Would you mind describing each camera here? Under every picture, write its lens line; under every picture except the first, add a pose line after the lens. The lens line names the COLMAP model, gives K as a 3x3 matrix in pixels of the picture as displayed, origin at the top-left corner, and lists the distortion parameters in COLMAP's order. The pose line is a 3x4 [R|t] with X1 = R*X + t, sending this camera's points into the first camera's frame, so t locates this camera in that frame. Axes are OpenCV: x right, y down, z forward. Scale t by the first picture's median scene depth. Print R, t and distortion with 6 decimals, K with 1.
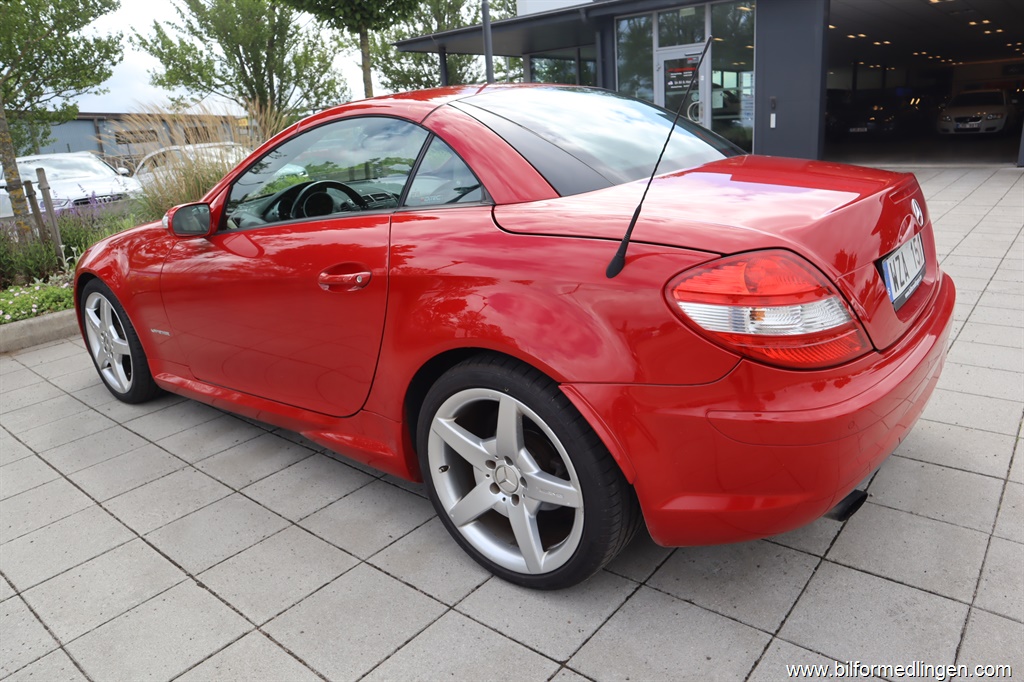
lens RADIAL K [[710.9, 0, 512.0], [0, 710.9, 341.0], [0, 0, 1]] dist [-0.136176, 0.088889]
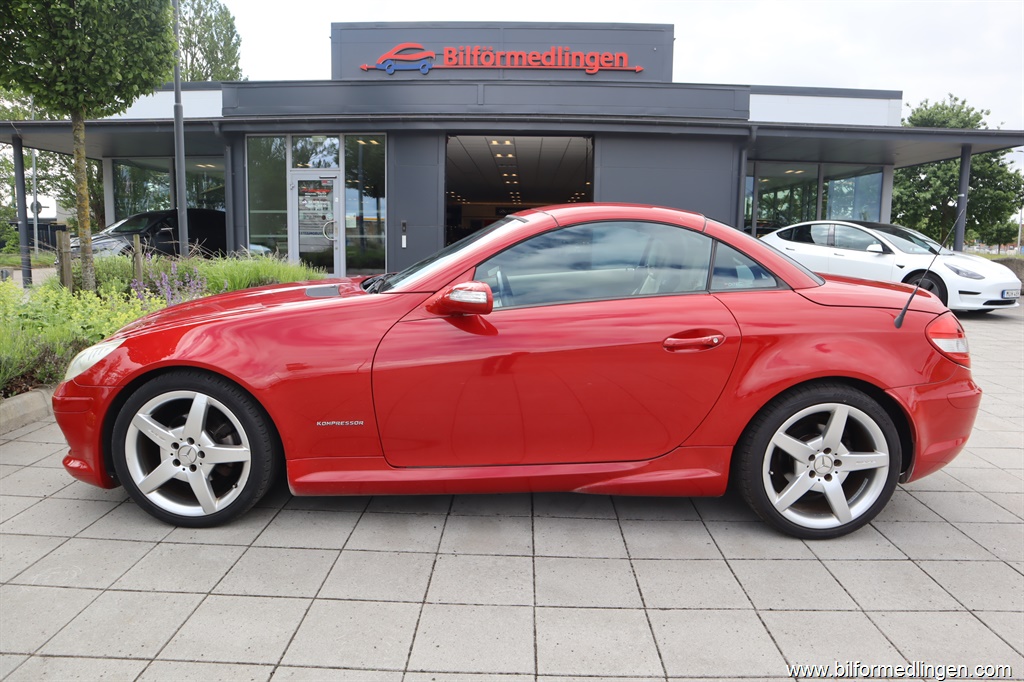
lens RADIAL K [[710.0, 0, 514.9], [0, 710.0, 342.2], [0, 0, 1]] dist [-0.130266, 0.082167]
pose [[0.779967, -0.018523, 0.625546, -0.205595], [0.121149, 0.985123, -0.121886, 0.005008], [-0.613982, 0.170851, 0.770607, 0.029988]]
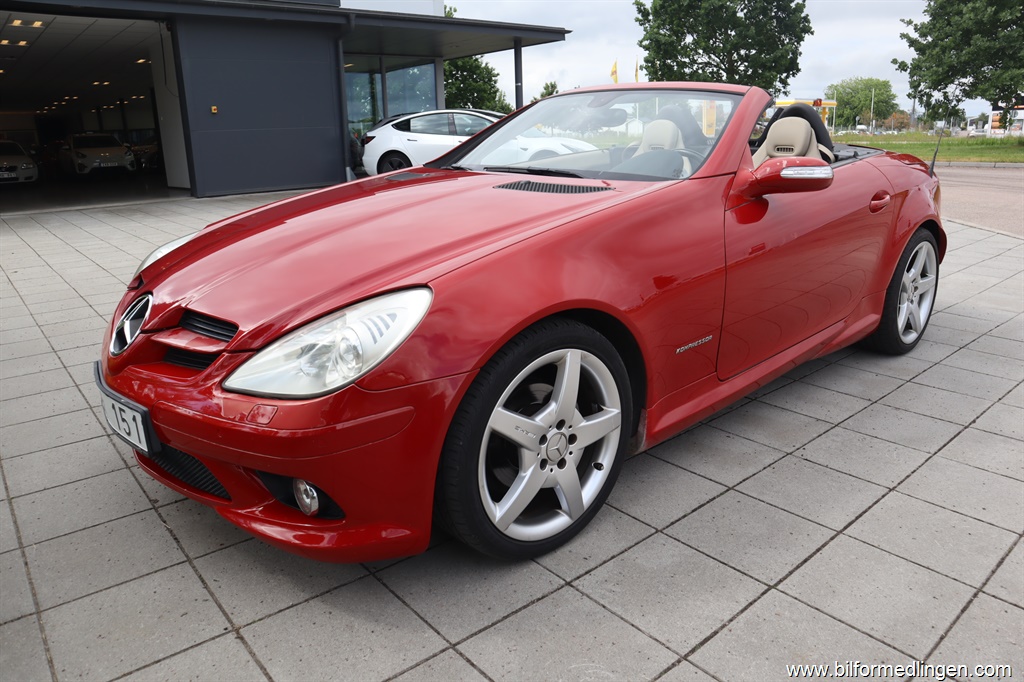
lens RADIAL K [[710.9, 0, 512.0], [0, 710.9, 341.0], [0, 0, 1]] dist [-0.136176, 0.088889]
pose [[0.180943, -0.222883, 0.957906, -0.284529], [0.303906, 0.938987, 0.161074, -0.044033], [-0.935361, 0.261968, 0.237638, 0.227794]]
